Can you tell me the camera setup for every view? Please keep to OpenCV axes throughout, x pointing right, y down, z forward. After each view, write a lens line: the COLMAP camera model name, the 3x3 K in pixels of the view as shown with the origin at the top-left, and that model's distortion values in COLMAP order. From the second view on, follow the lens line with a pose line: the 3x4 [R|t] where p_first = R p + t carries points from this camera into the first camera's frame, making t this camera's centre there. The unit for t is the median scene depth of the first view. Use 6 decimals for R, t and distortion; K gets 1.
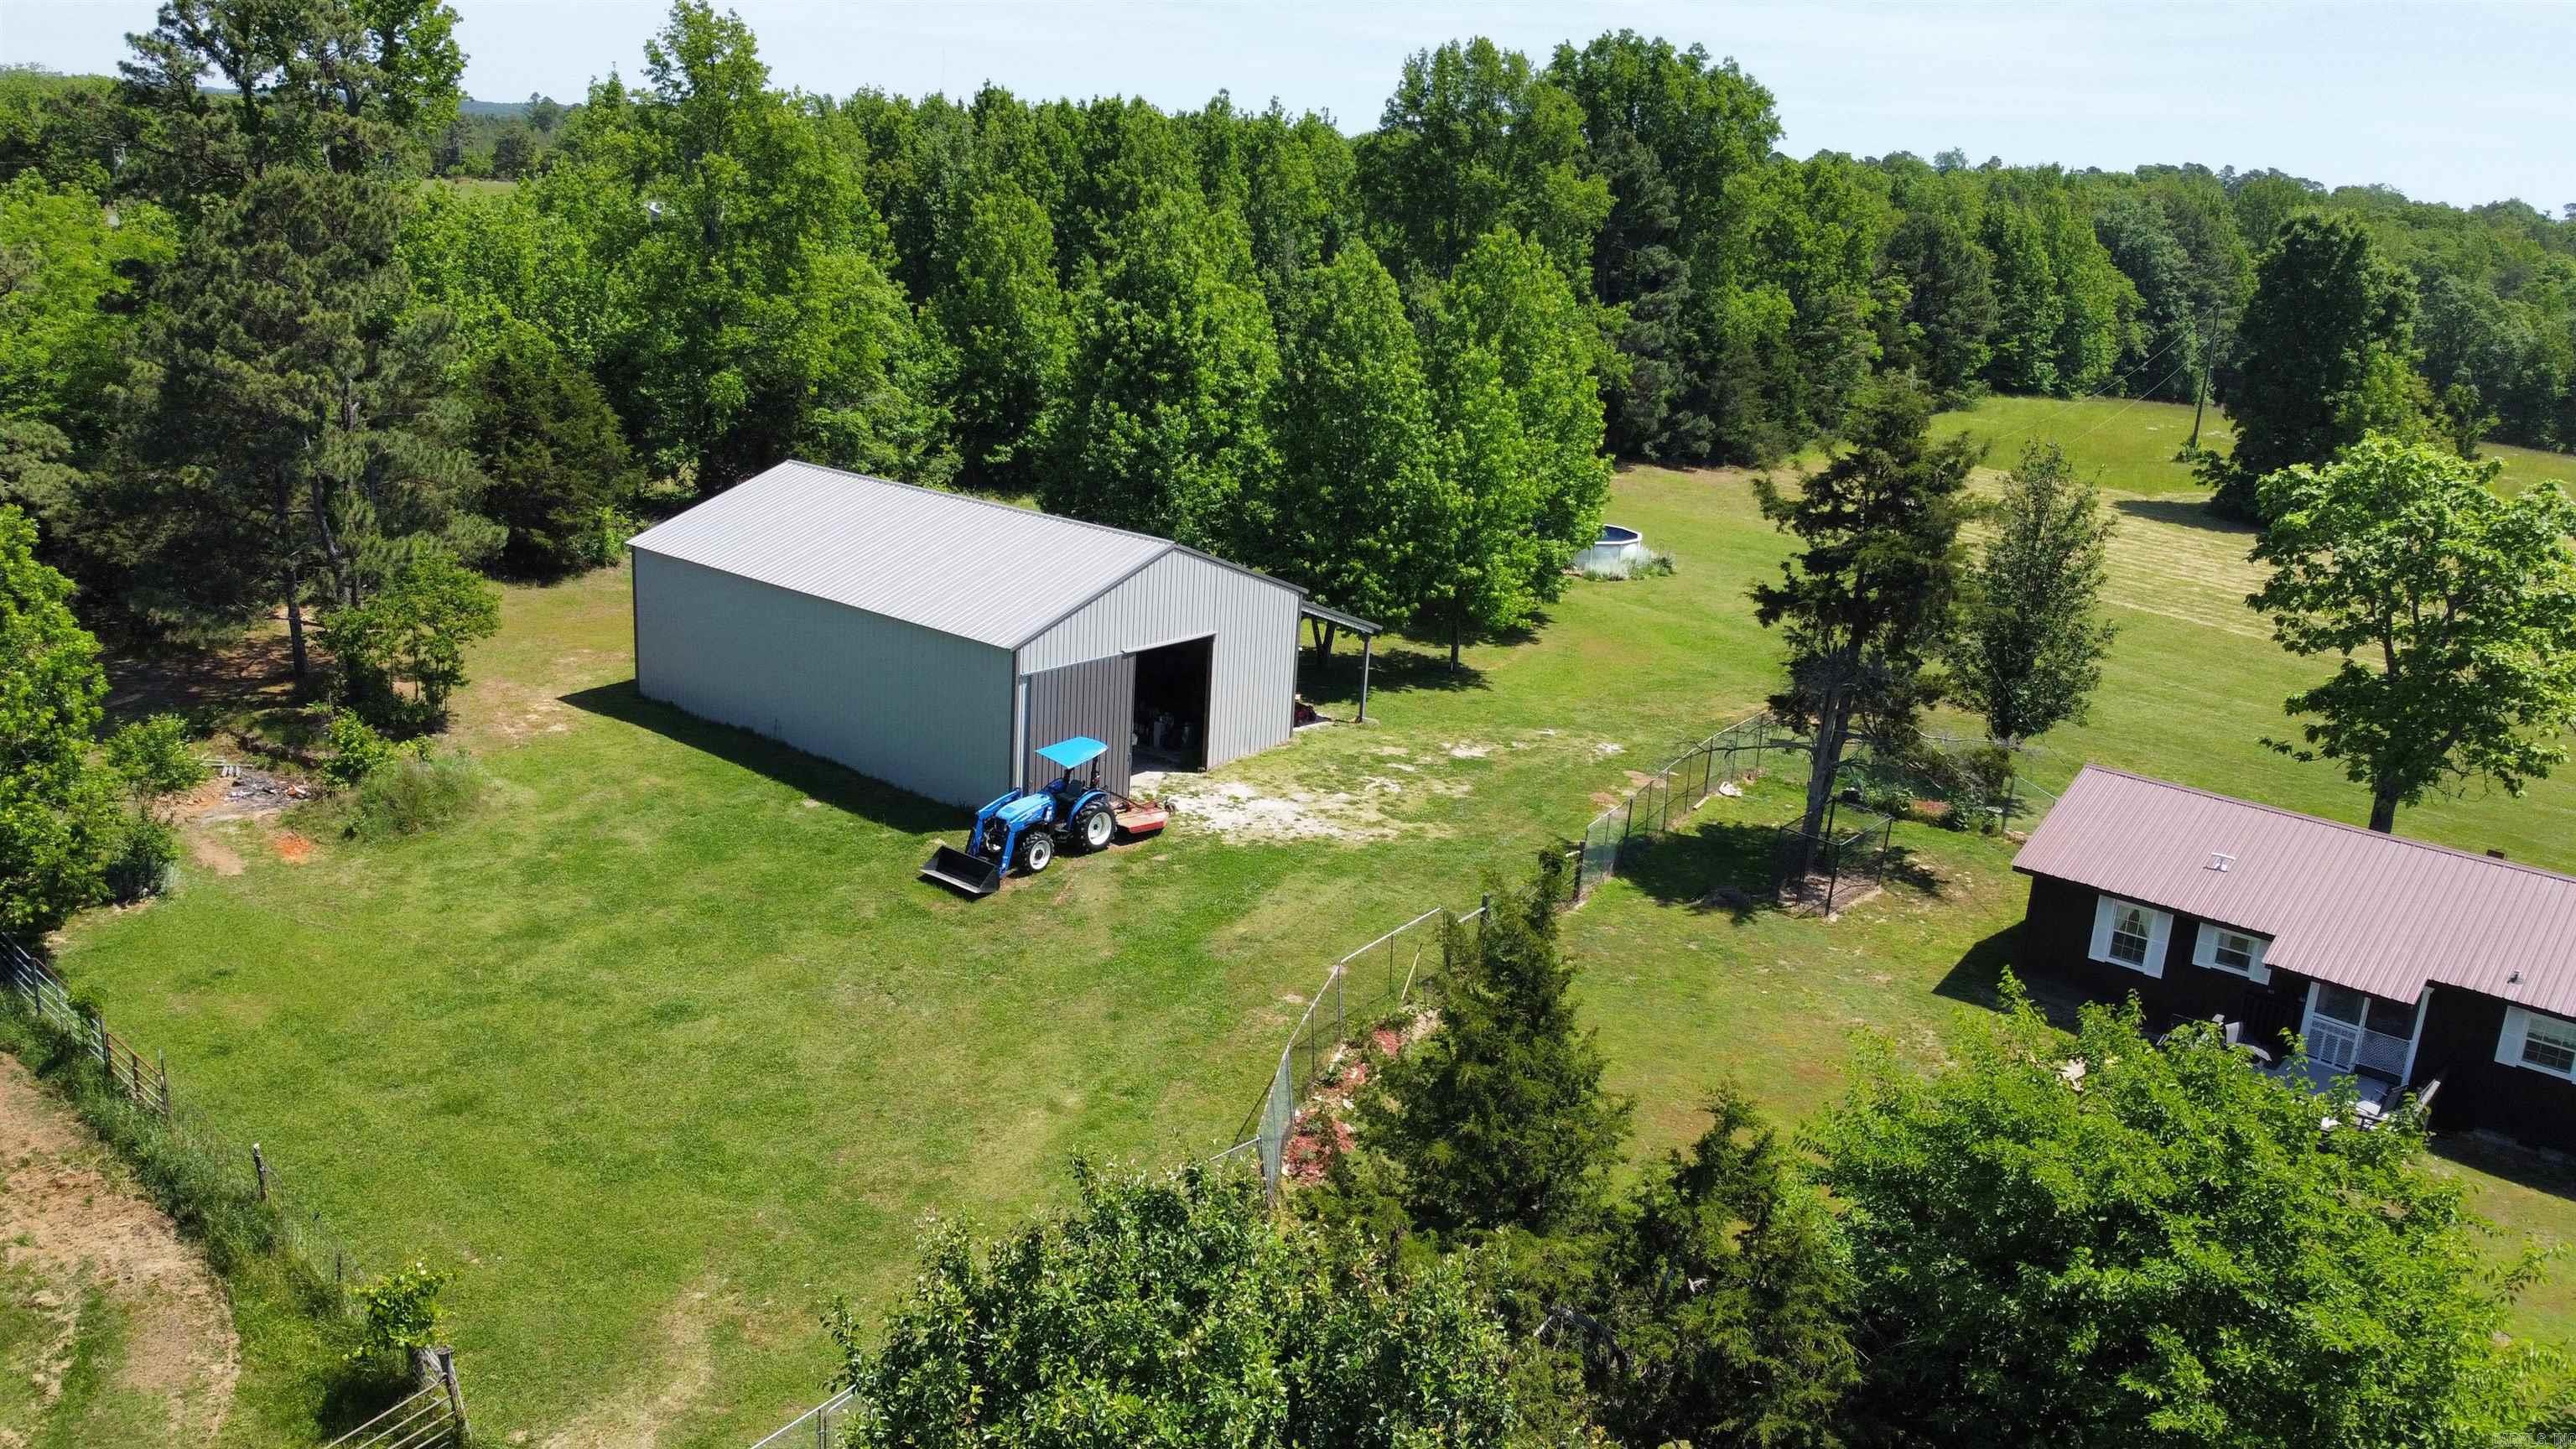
lens RADIAL K [[1965.5, 0, 1283.9], [0, 1965.5, 729.7], [0, 0, 1]] dist [0.004618, -0.007229]
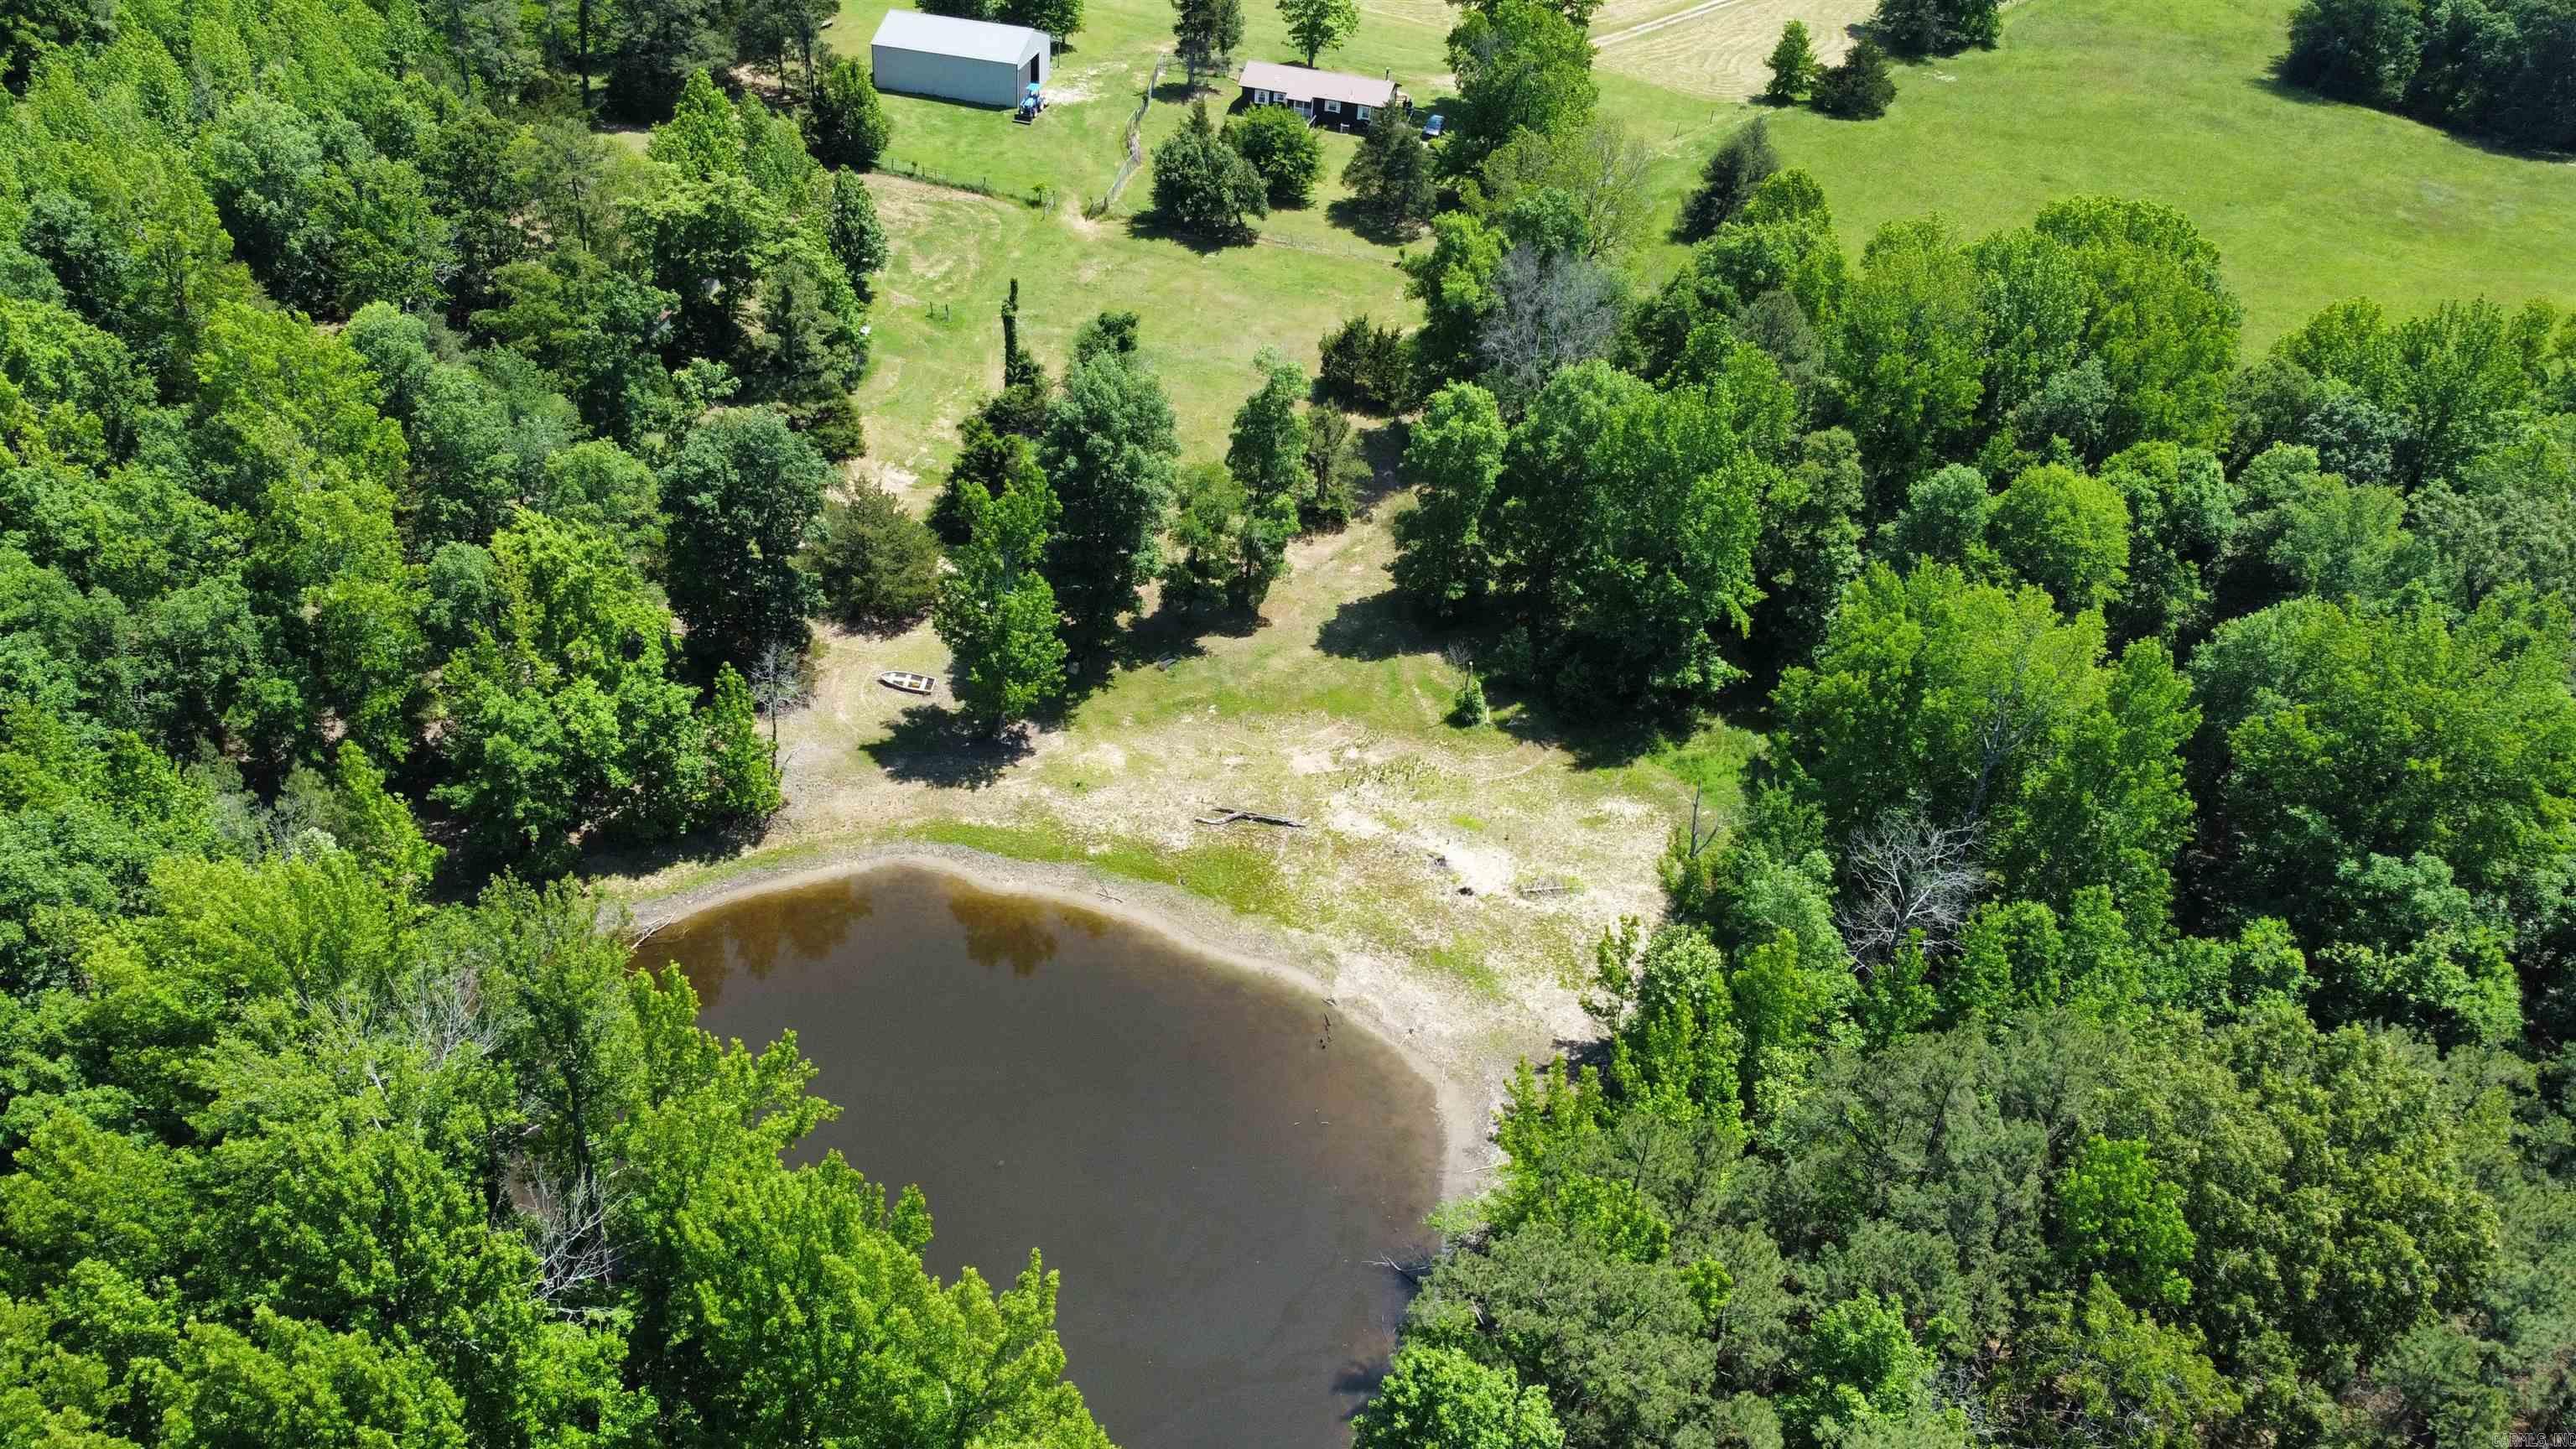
lens RADIAL K [[1965.5, 0, 1283.9], [0, 1965.5, 729.7], [0, 0, 1]] dist [0.004618, -0.007229]
pose [[0.896274, -0.253634, 0.363817, -1.437699], [0.105360, 0.918614, 0.380852, -0.259514], [-0.430804, -0.303016, 0.850052, -3.095236]]
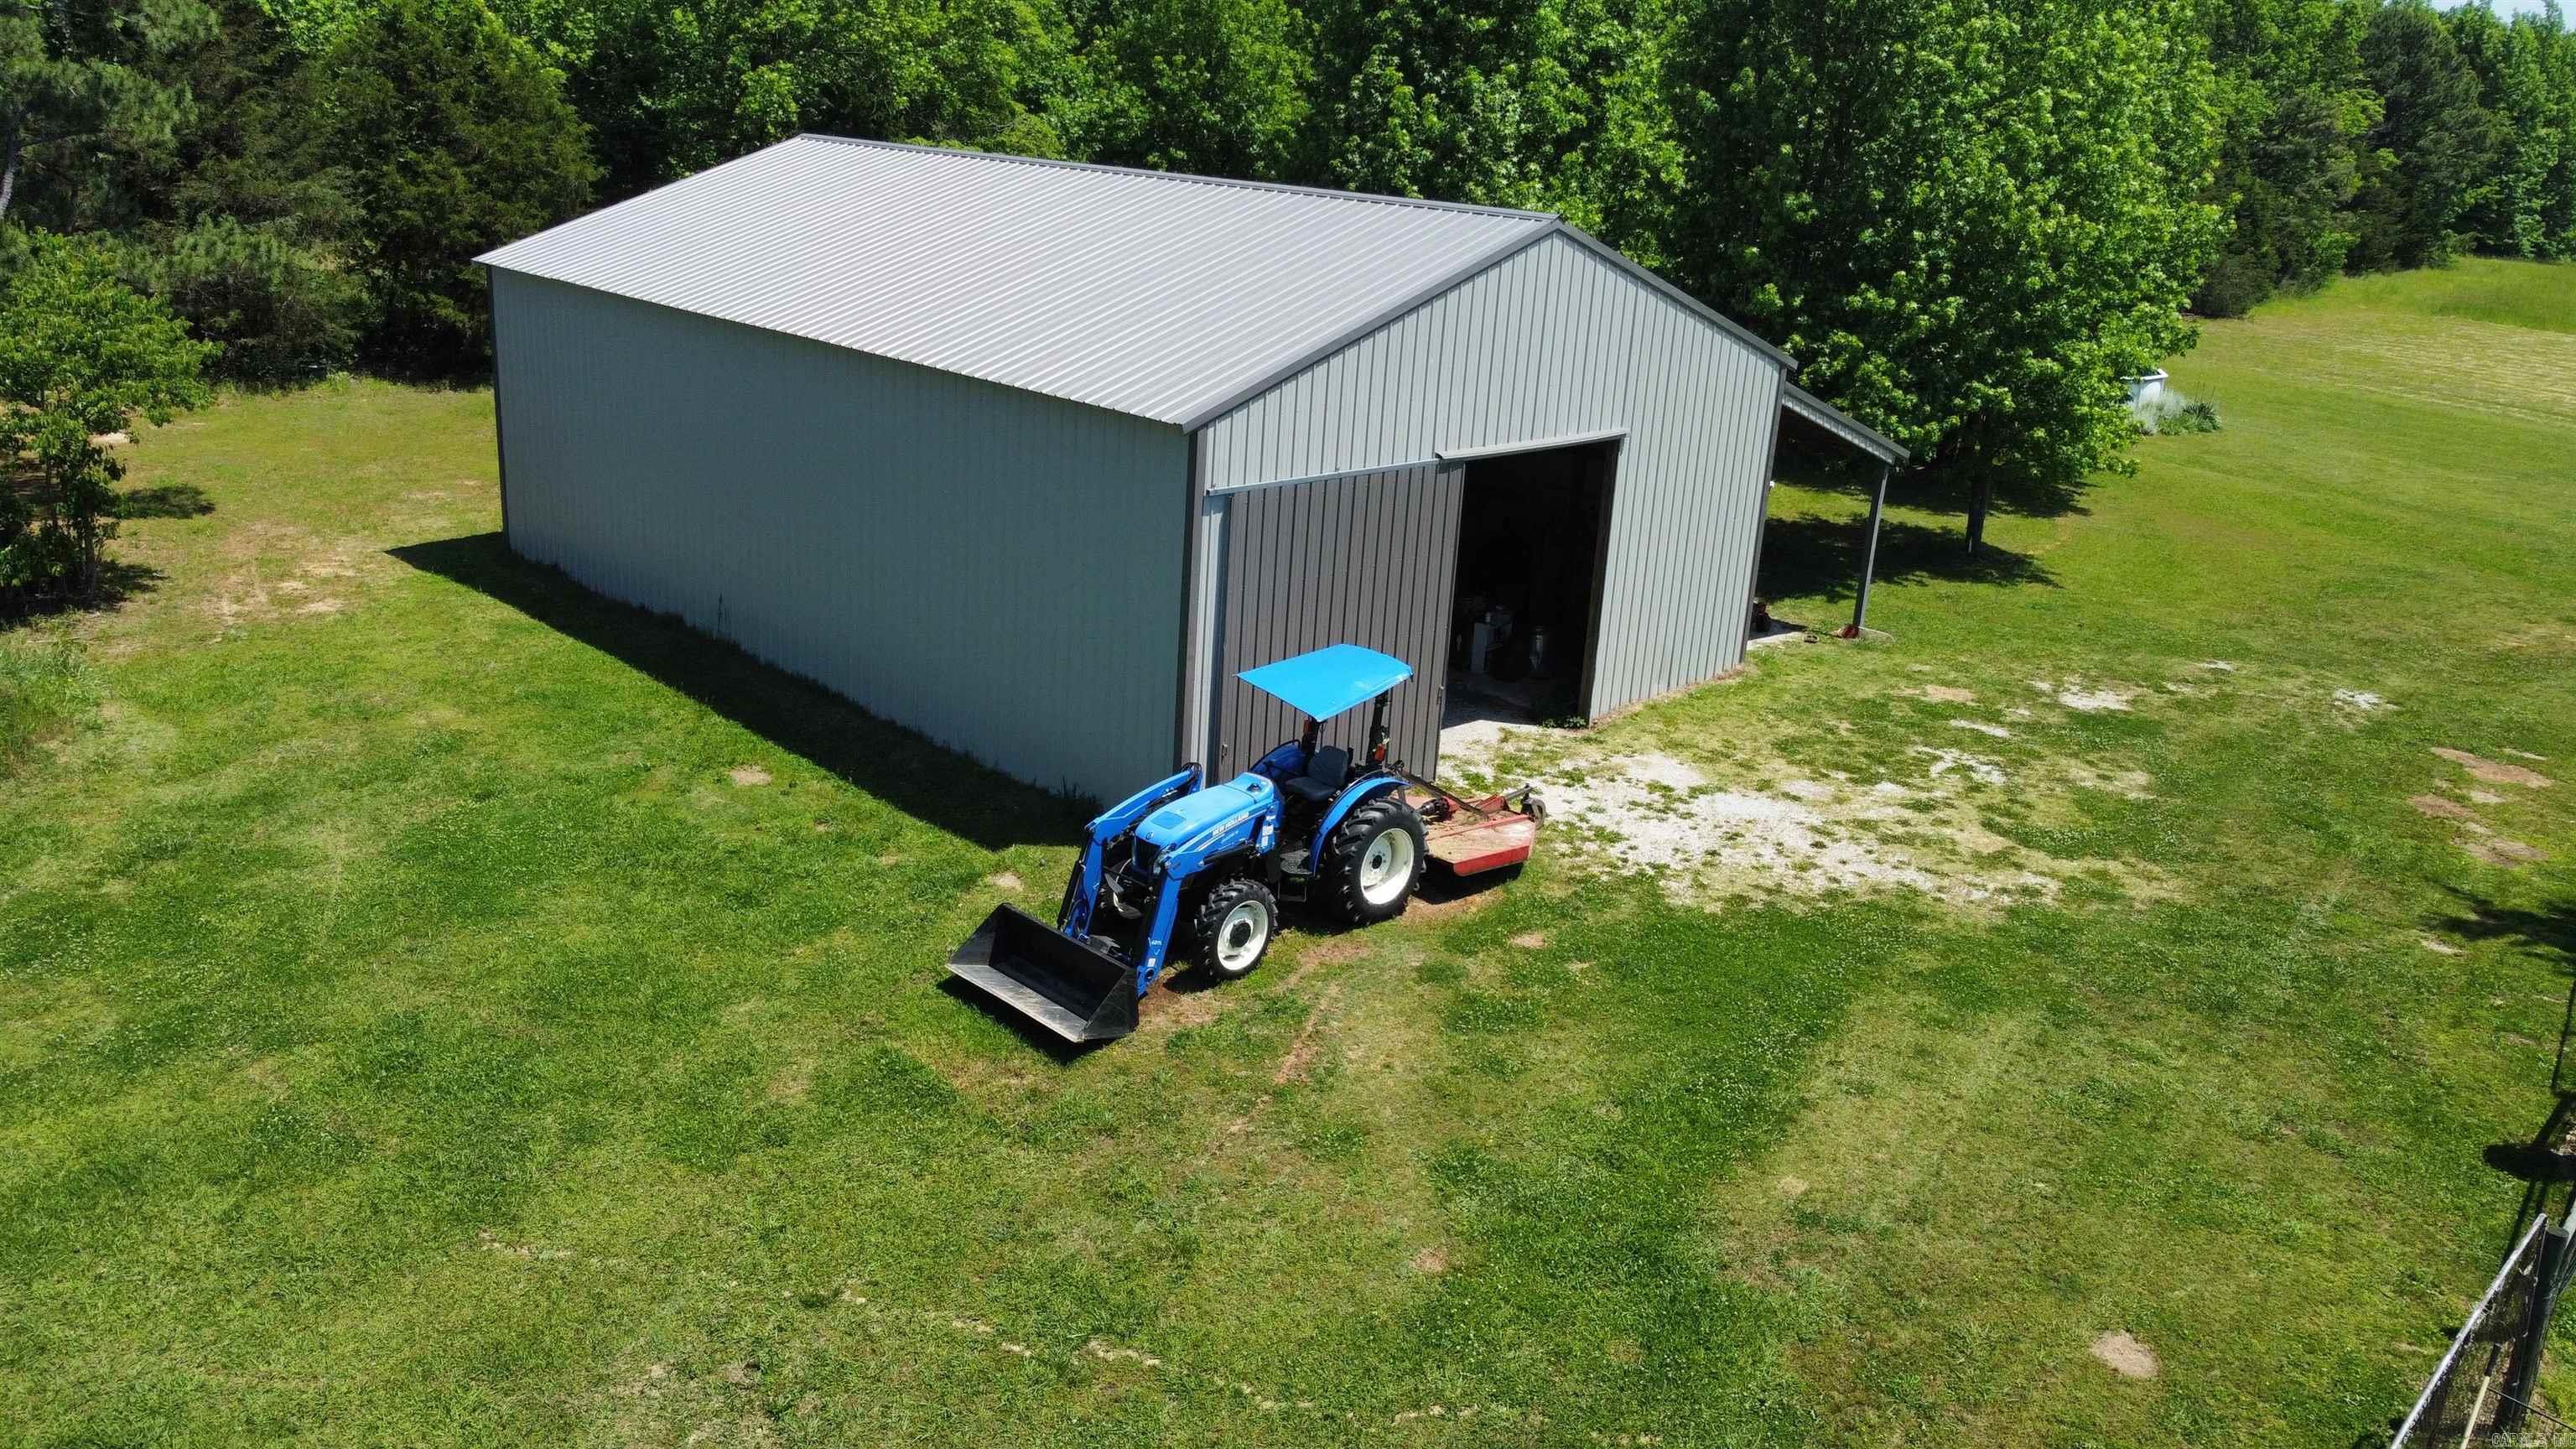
lens RADIAL K [[1965.5, 0, 1283.9], [0, 1965.5, 729.7], [0, 0, 1]] dist [0.004618, -0.007229]
pose [[0.994628, 0.028973, -0.099378, -0.070247], [-0.025480, 0.999018, 0.036234, 0.006716], [0.100331, -0.033507, 0.994390, 0.549812]]
